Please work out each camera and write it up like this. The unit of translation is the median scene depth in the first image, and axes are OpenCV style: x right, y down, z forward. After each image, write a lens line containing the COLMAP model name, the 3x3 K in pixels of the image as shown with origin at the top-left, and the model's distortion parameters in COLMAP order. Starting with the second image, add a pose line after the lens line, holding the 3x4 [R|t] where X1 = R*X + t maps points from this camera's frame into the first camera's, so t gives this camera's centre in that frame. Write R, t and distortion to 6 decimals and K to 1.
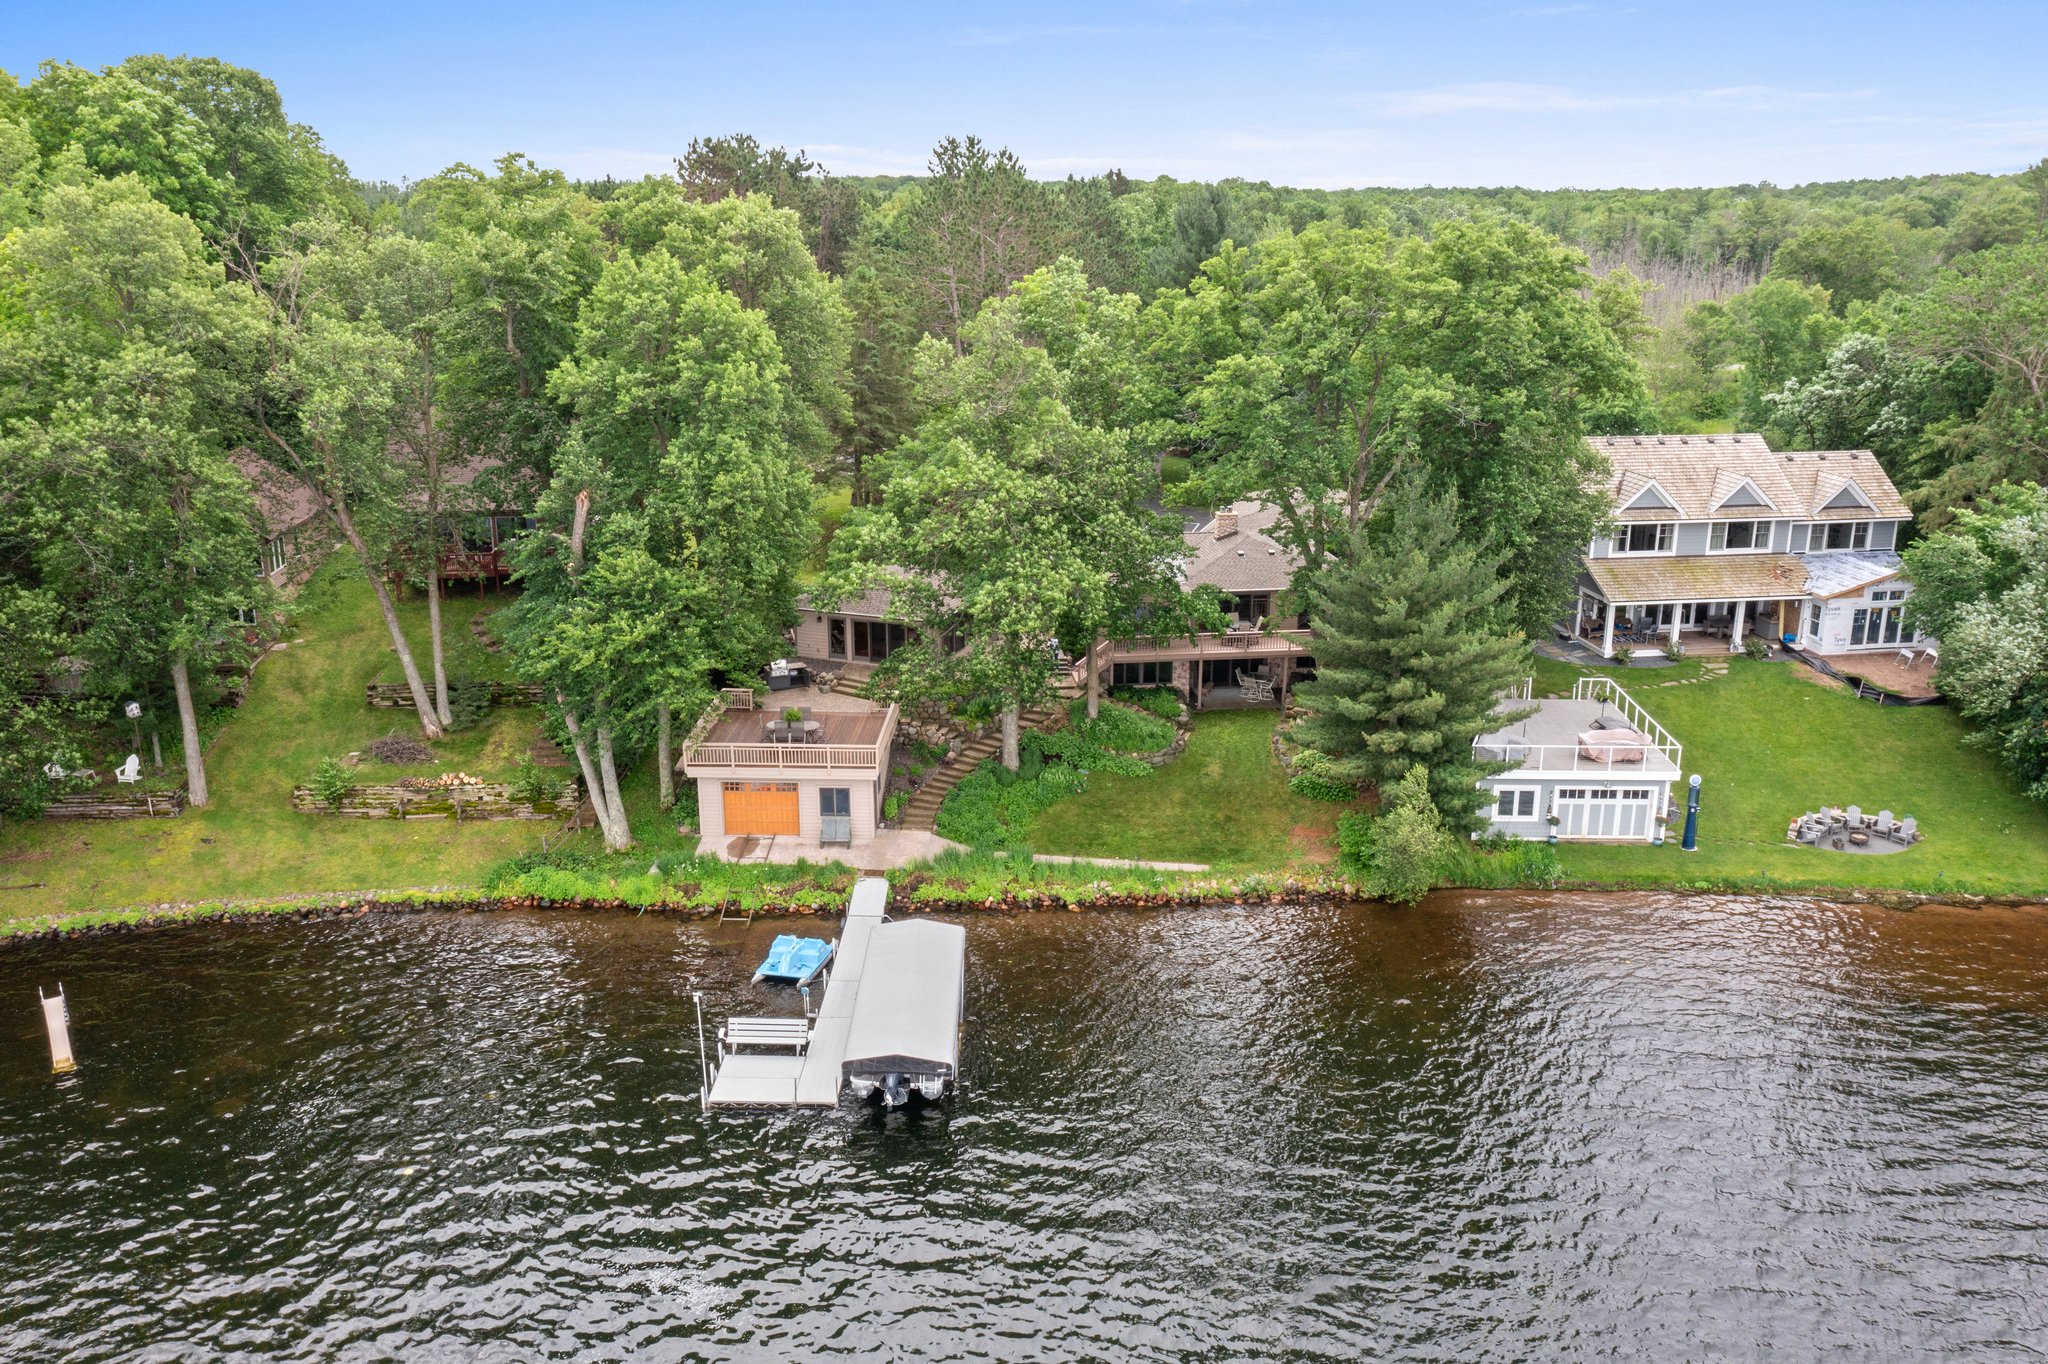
lens RADIAL K [[1623.7, 0, 1025.2], [0, 1623.7, 632.7], [0, 0, 1]] dist [-0.018542, -0.002037]
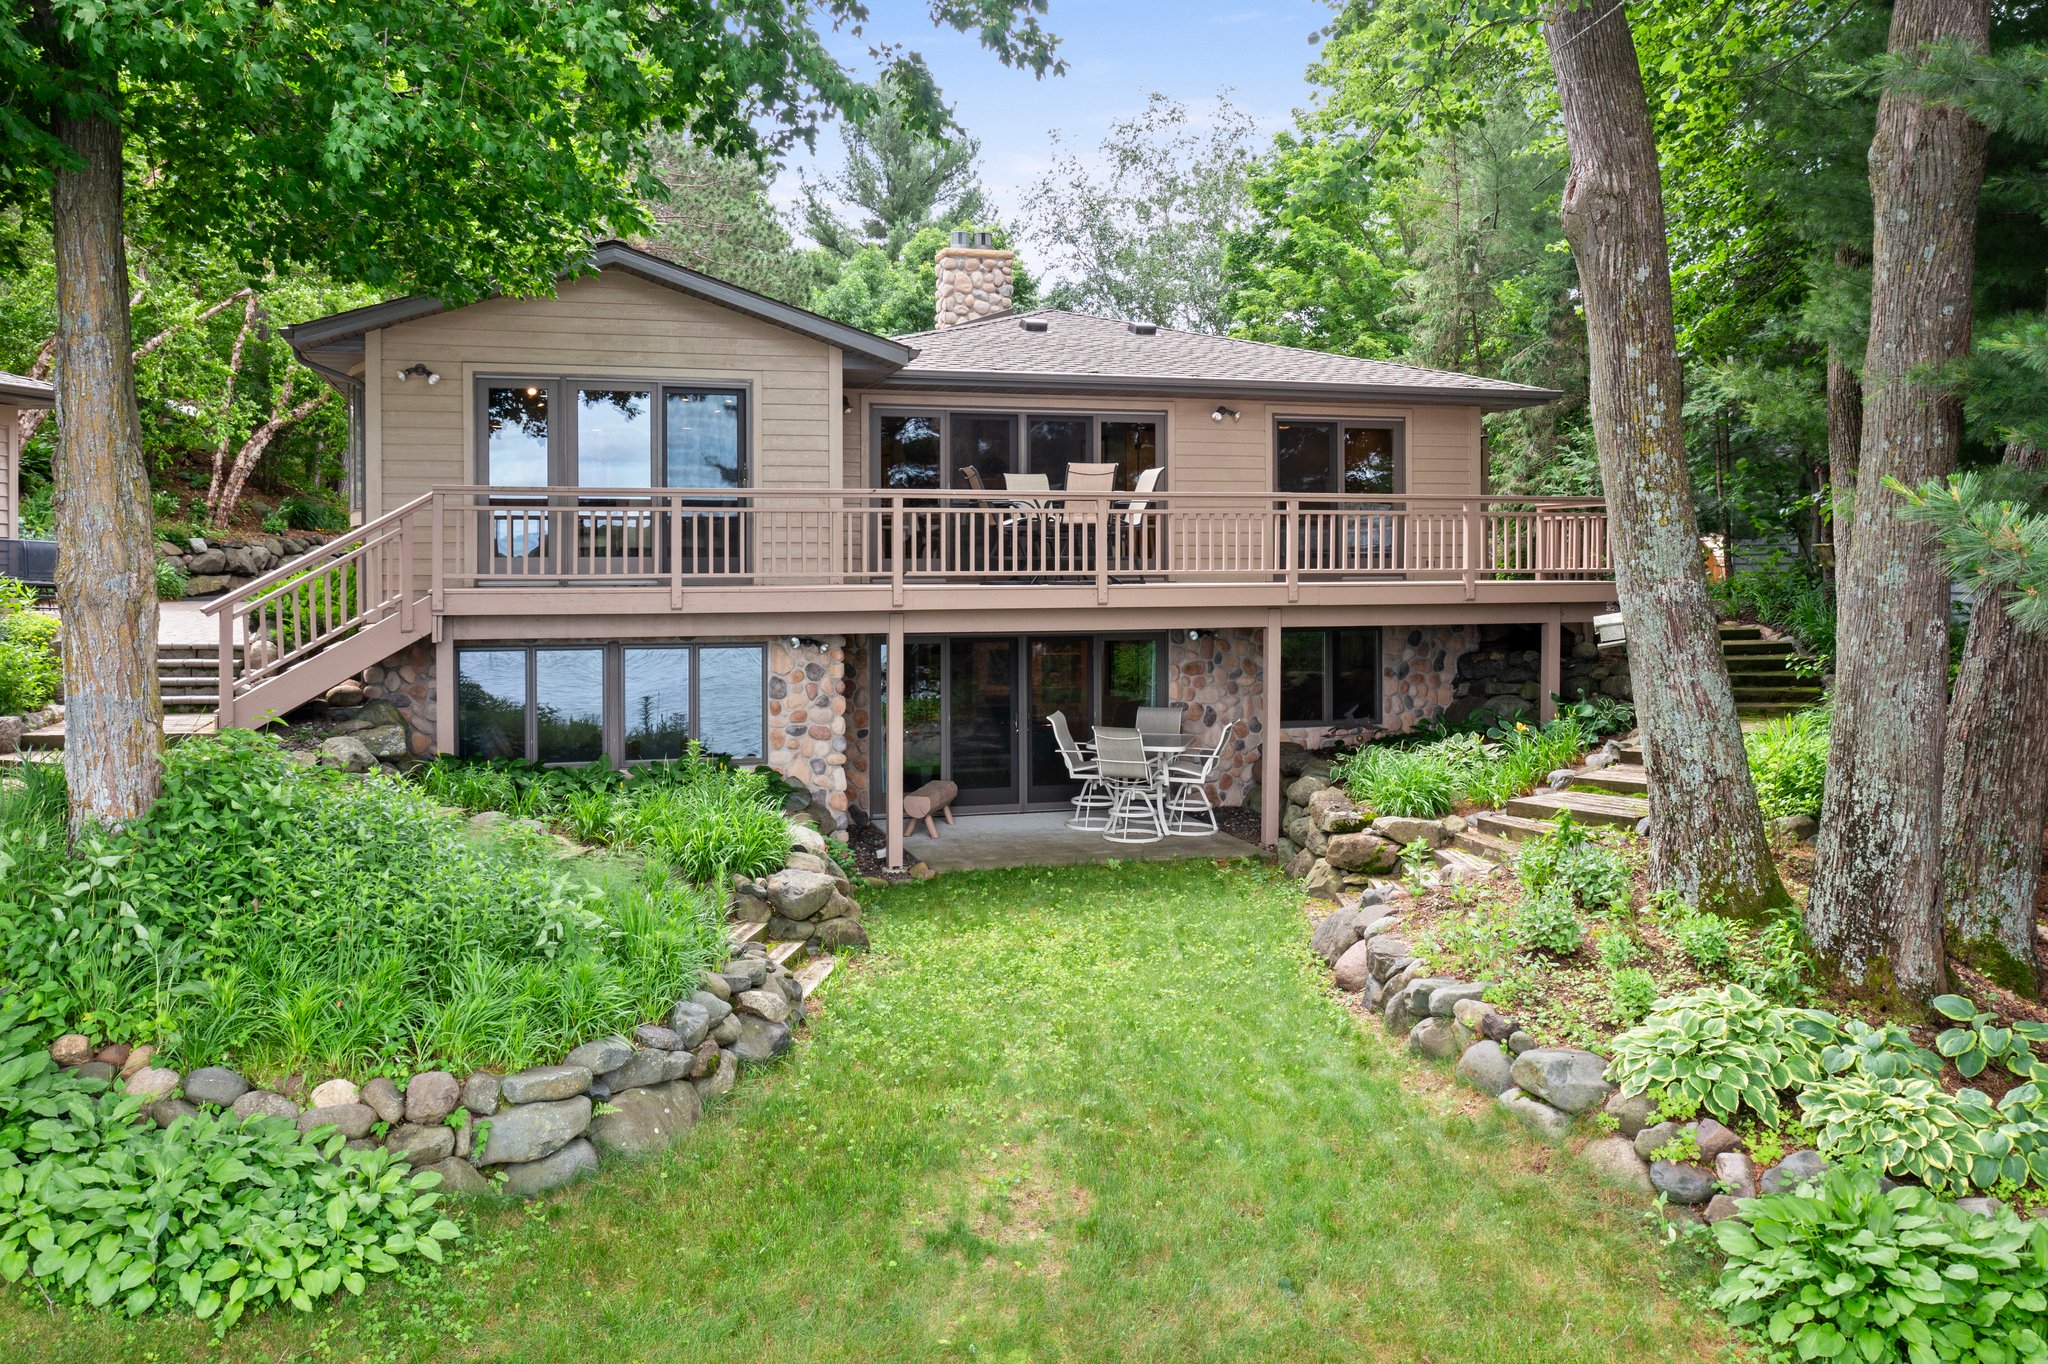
lens RADIAL K [[1641.3, 0, 1019.4], [0, 1641.3, 569.5], [0, 0, 1]] dist [-0.020390, 0.004072]
pose [[0.984520, 0.000435, 0.175272, 0.103412], [0.045305, 0.965381, -0.256879, 0.077008], [-0.169316, 0.260843, 0.950417, 0.944407]]
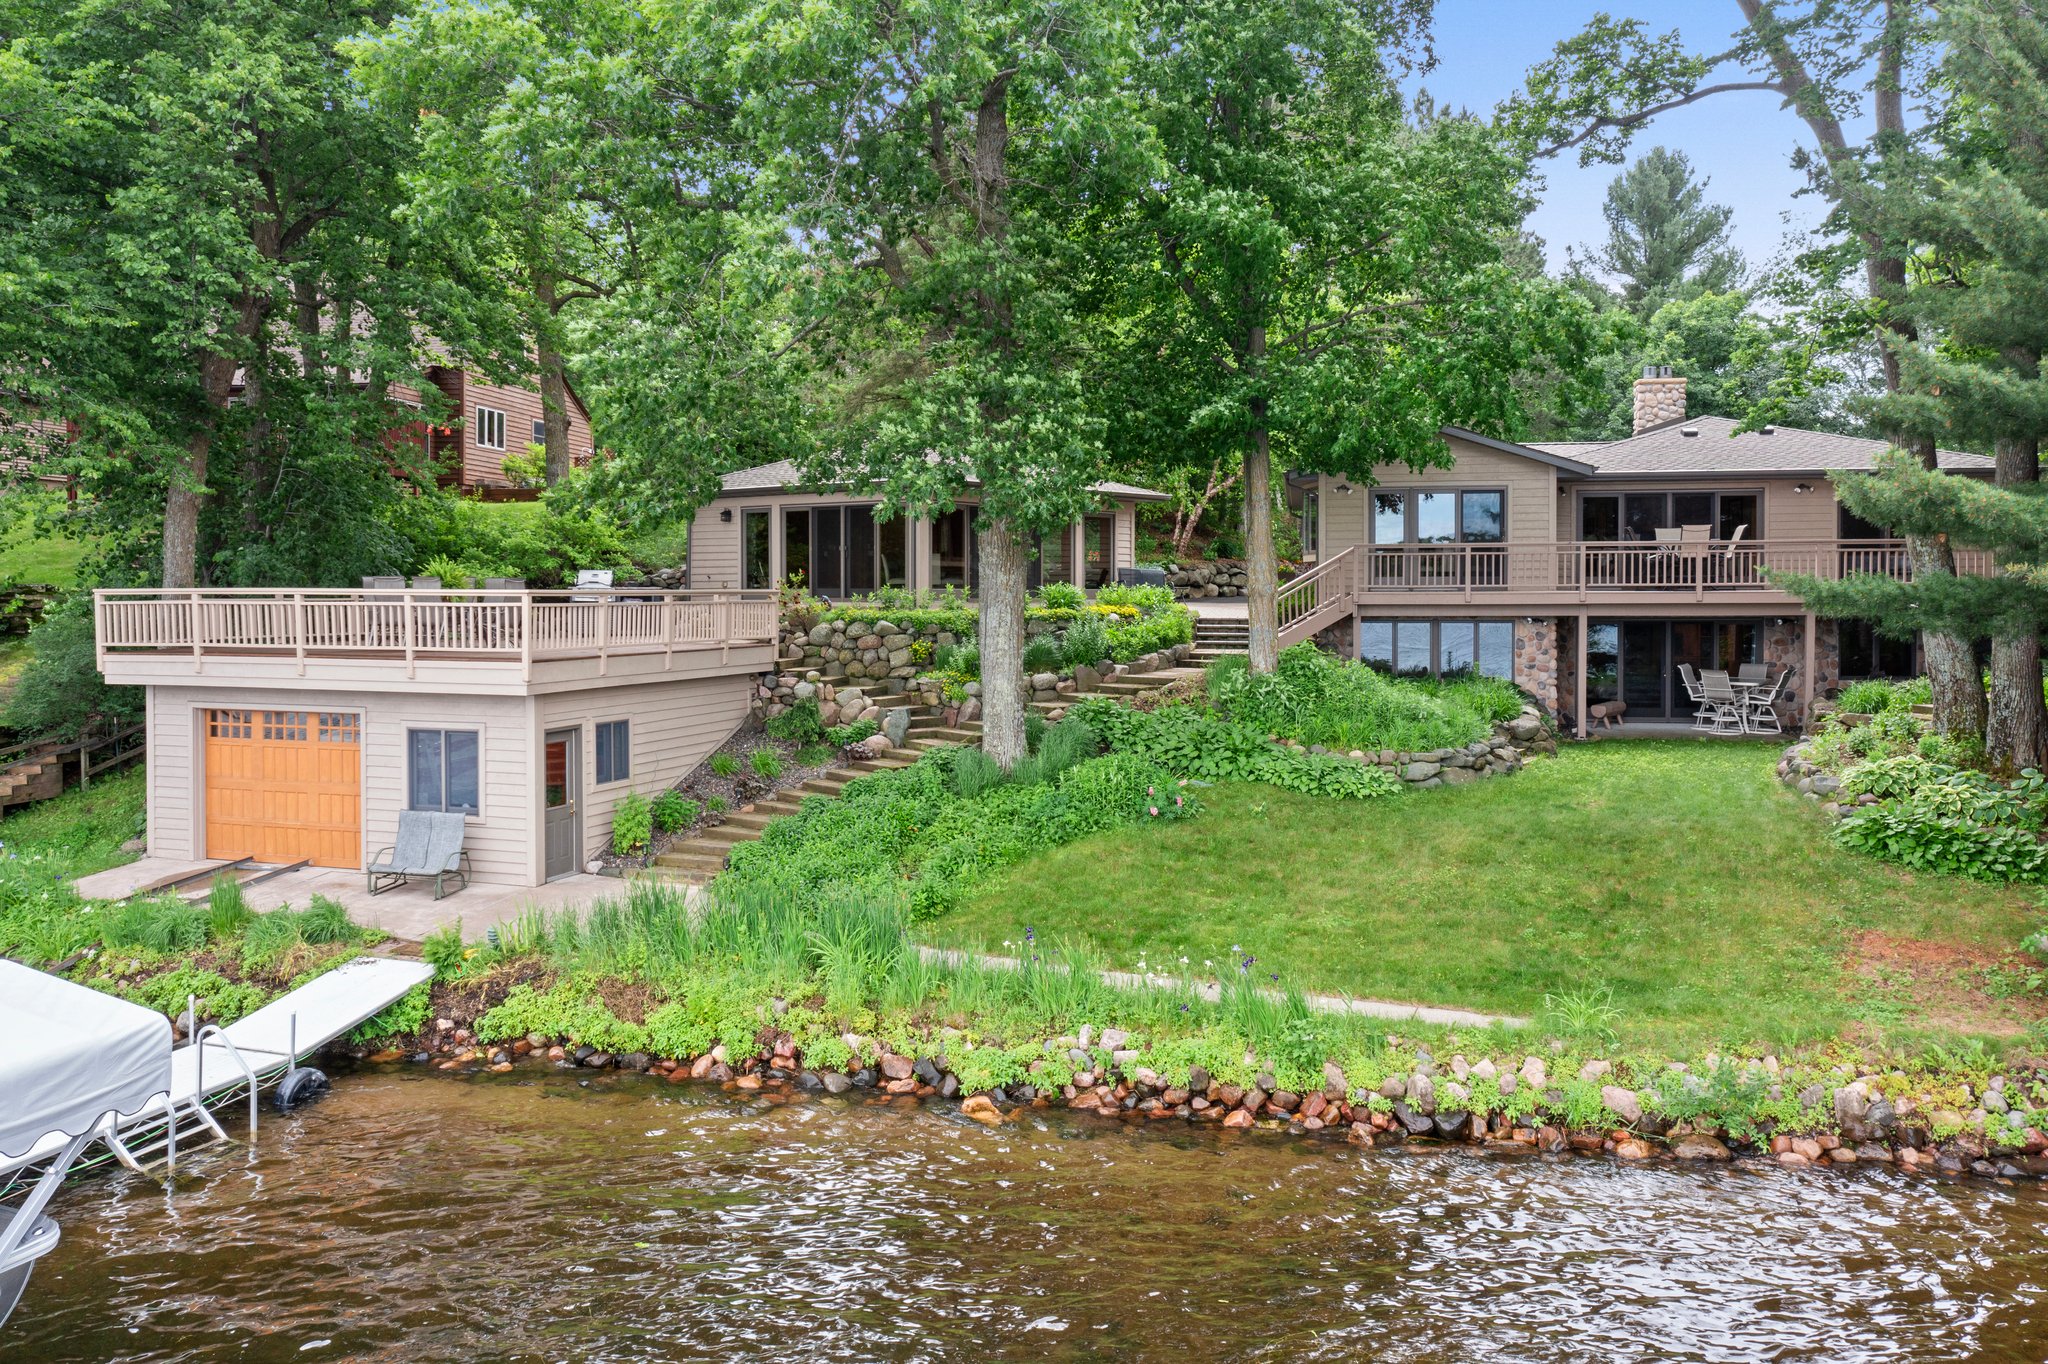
lens RADIAL K [[1623.7, 0, 1025.2], [0, 1623.7, 632.7], [0, 0, 1]] dist [-0.018542, -0.002037]
pose [[0.958232, 0.007700, -0.285888, 0.107851], [-0.073565, 0.972637, -0.220377, 0.144087], [0.276368, 0.232204, 0.932578, 0.695980]]
